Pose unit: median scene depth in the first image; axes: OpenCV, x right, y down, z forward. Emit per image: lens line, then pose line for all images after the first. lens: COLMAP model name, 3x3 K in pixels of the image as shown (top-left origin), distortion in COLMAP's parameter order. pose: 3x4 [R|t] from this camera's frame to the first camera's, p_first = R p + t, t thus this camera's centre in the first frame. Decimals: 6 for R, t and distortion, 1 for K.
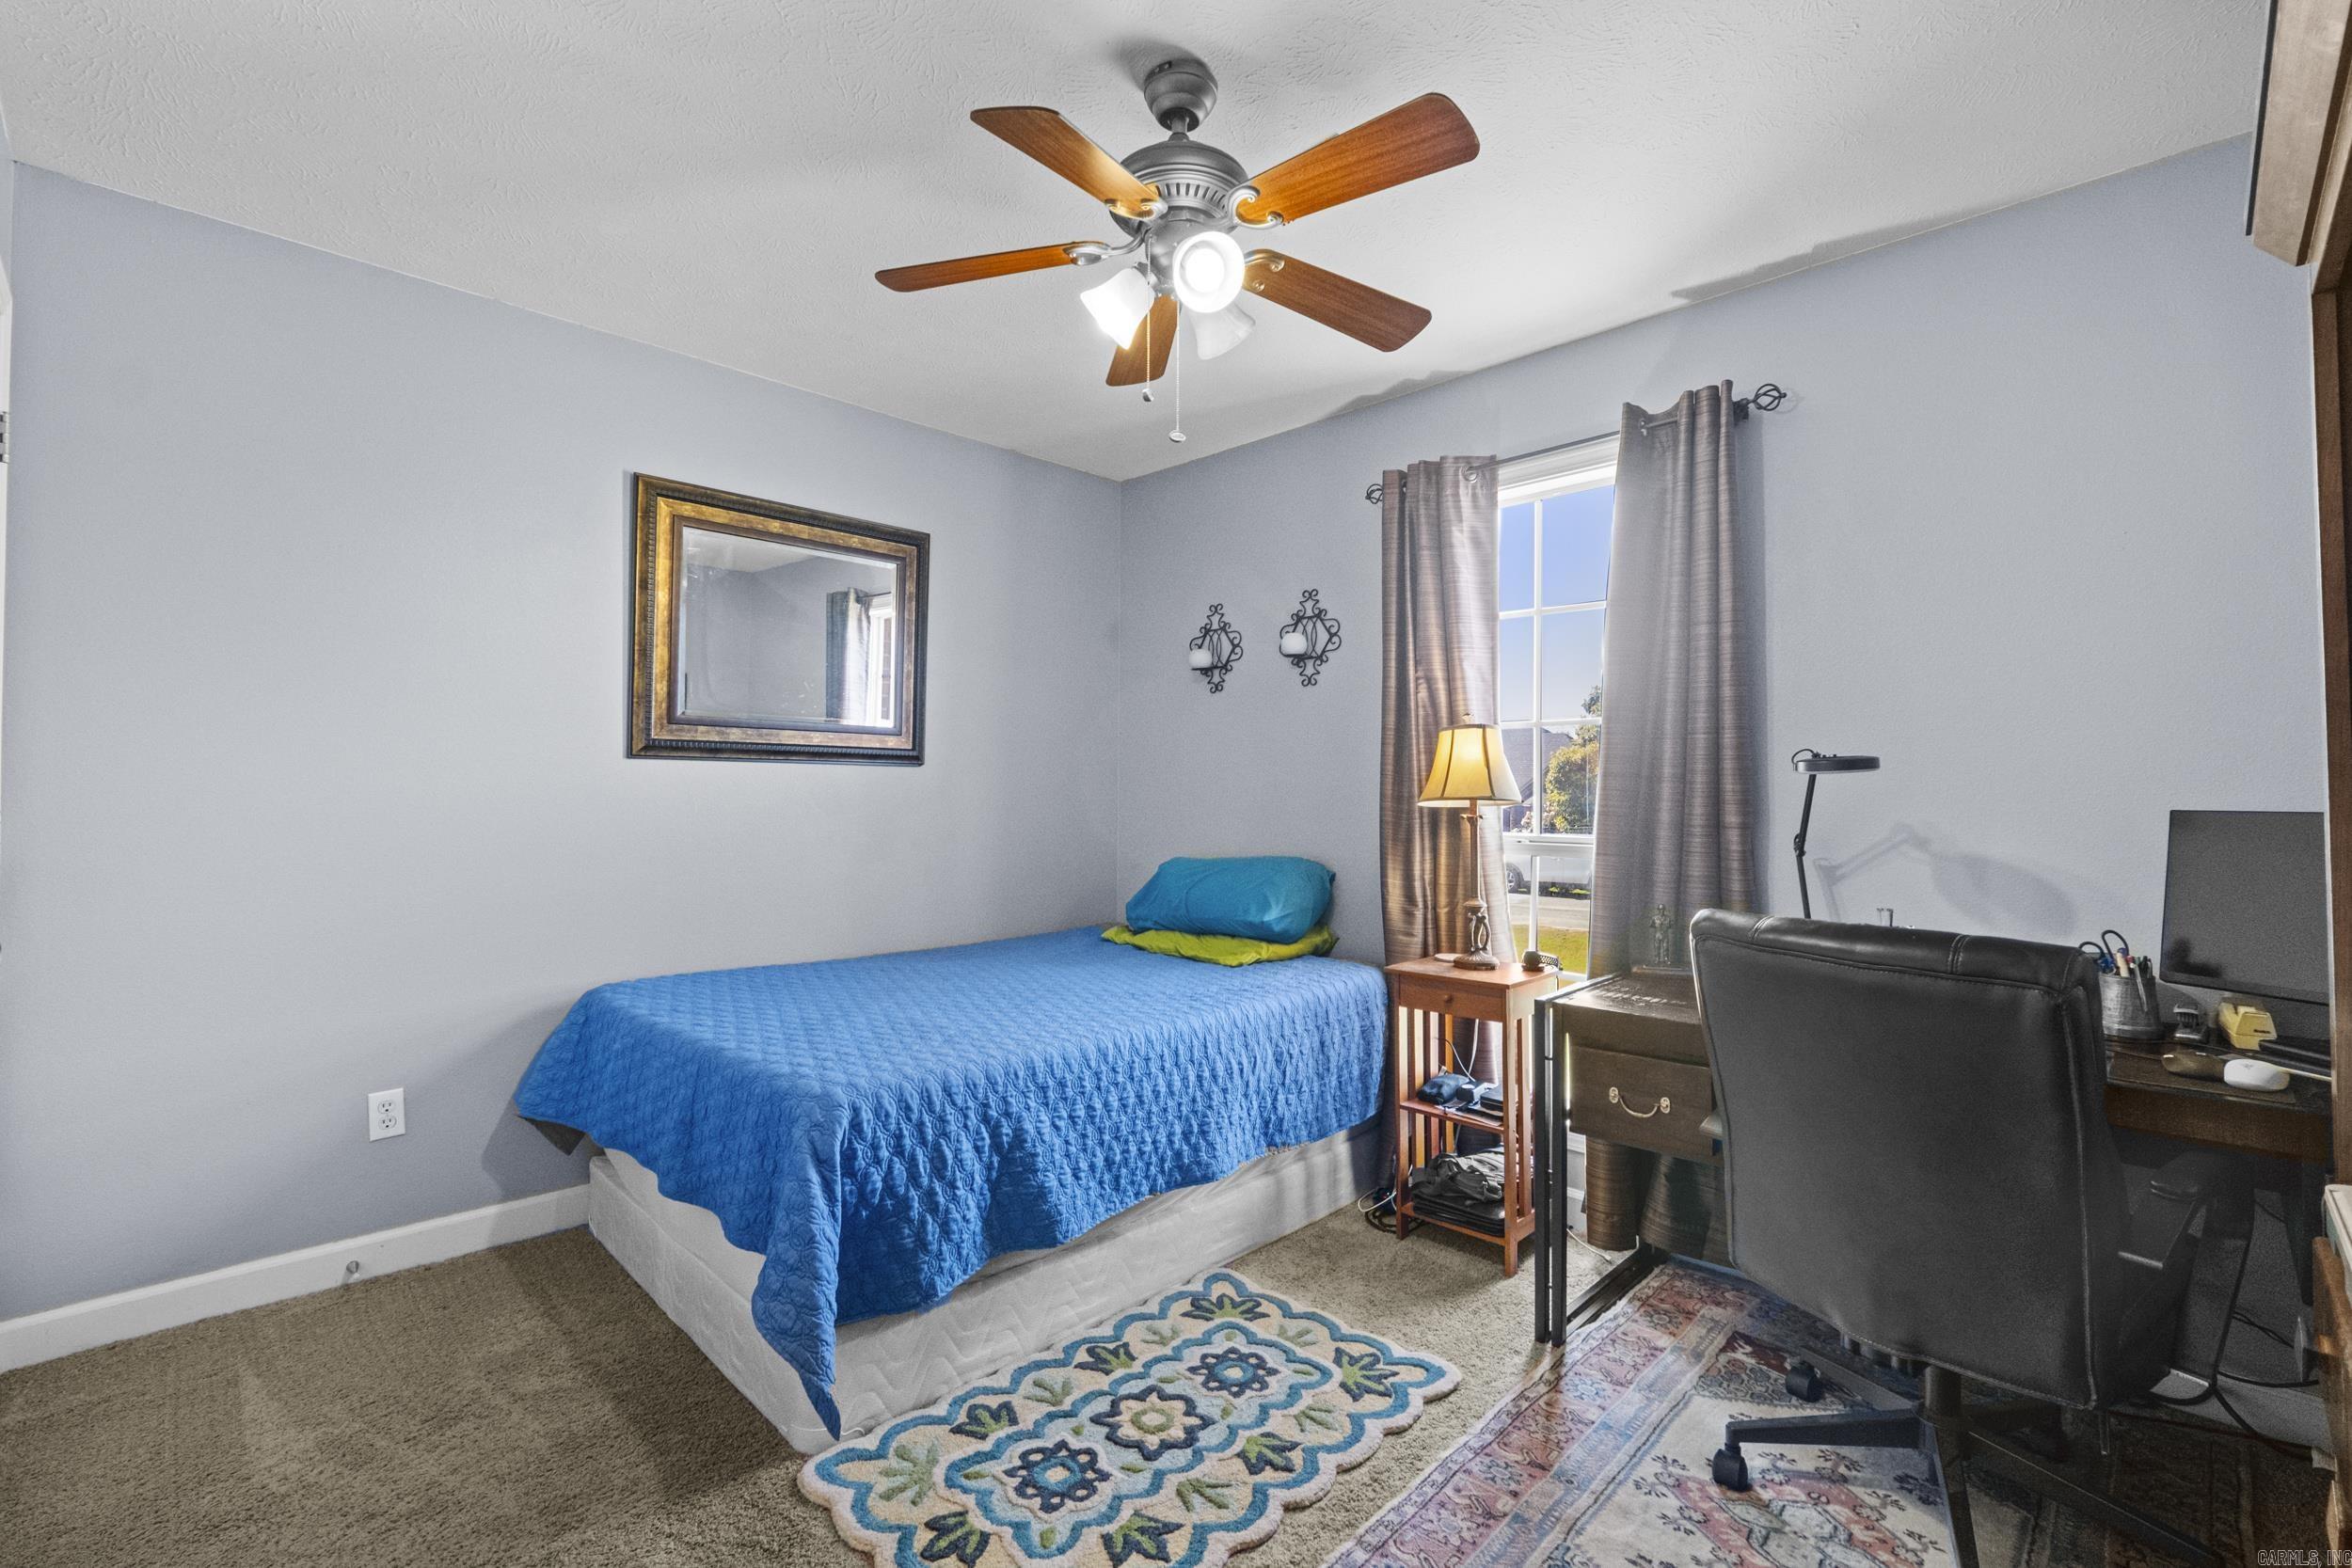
lens RADIAL K [[1028.4, 0, 1159.7], [0, 1028.4, 775.0], [0, 0, 1]] dist [-0.005152, -0.000326]
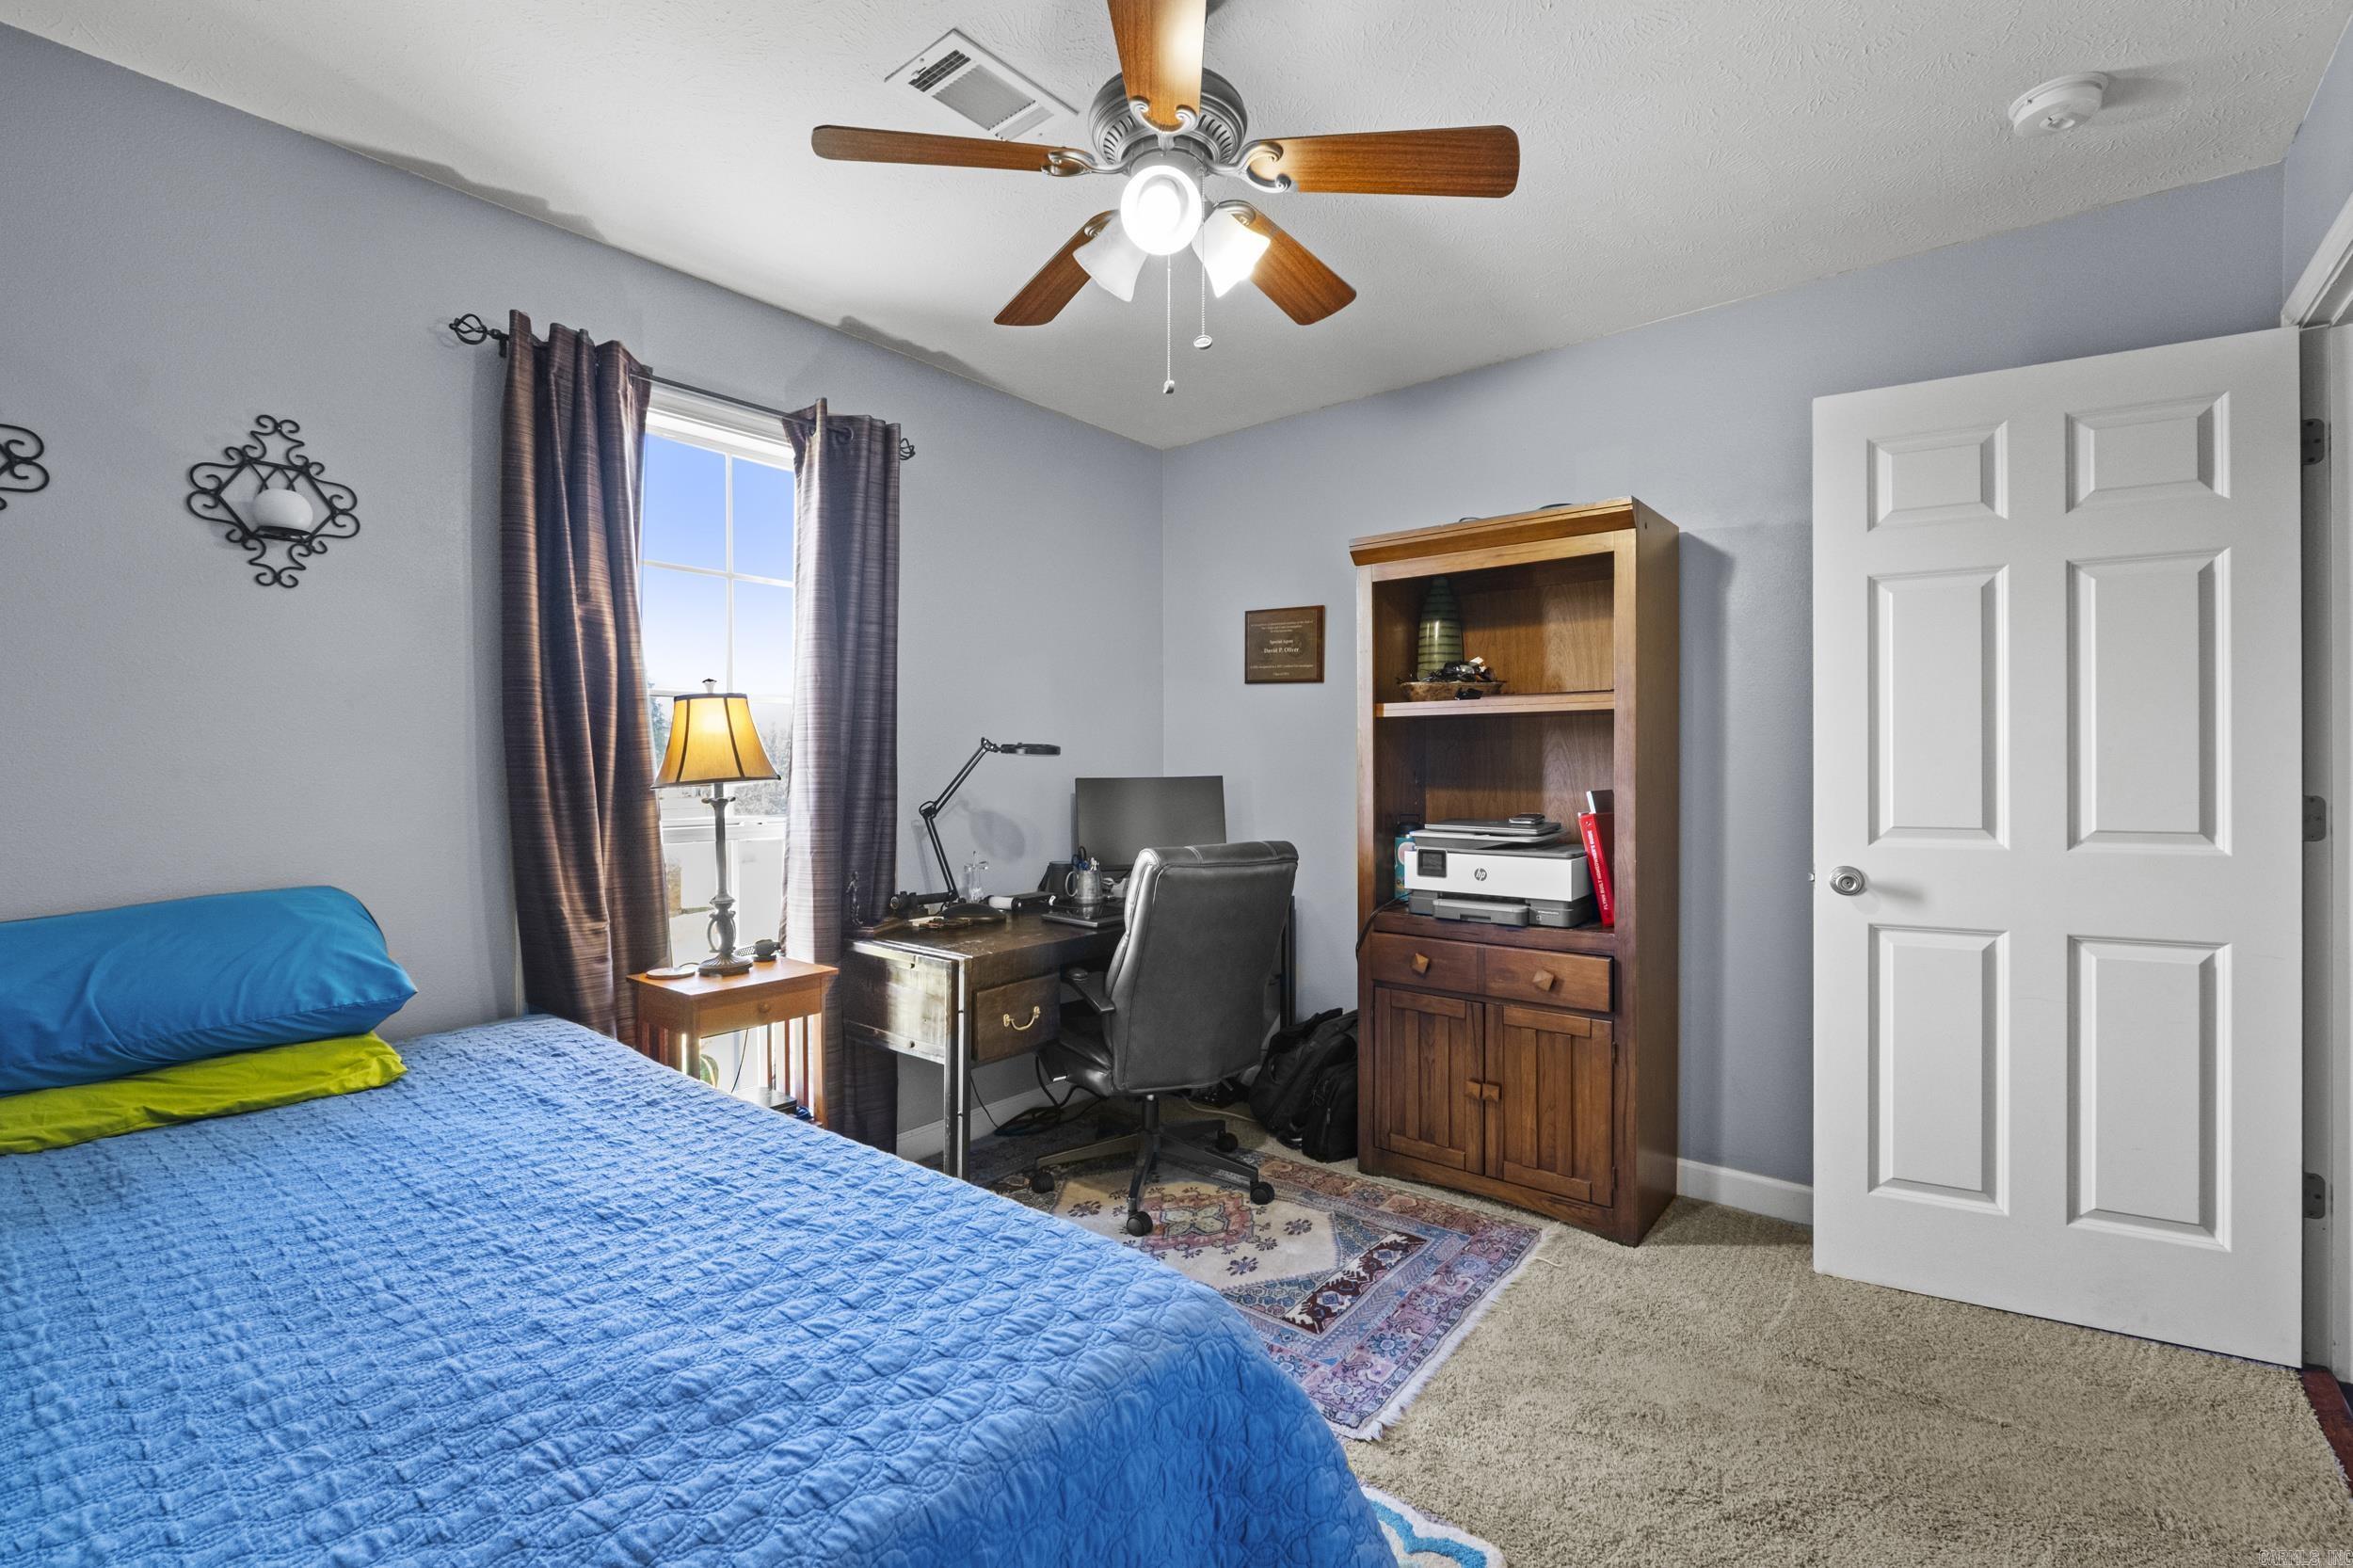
lens RADIAL K [[1028.9, 0, 1160.2], [0, 1028.9, 775.0], [0, 0, 1]] dist [-0.005152, -0.000326]
pose [[-0.102054, -0.007492, 0.994751, -0.637816], [-0.011979, 0.999908, 0.006302, 0.010752], [-0.994707, -0.011273, -0.102134, 0.777347]]
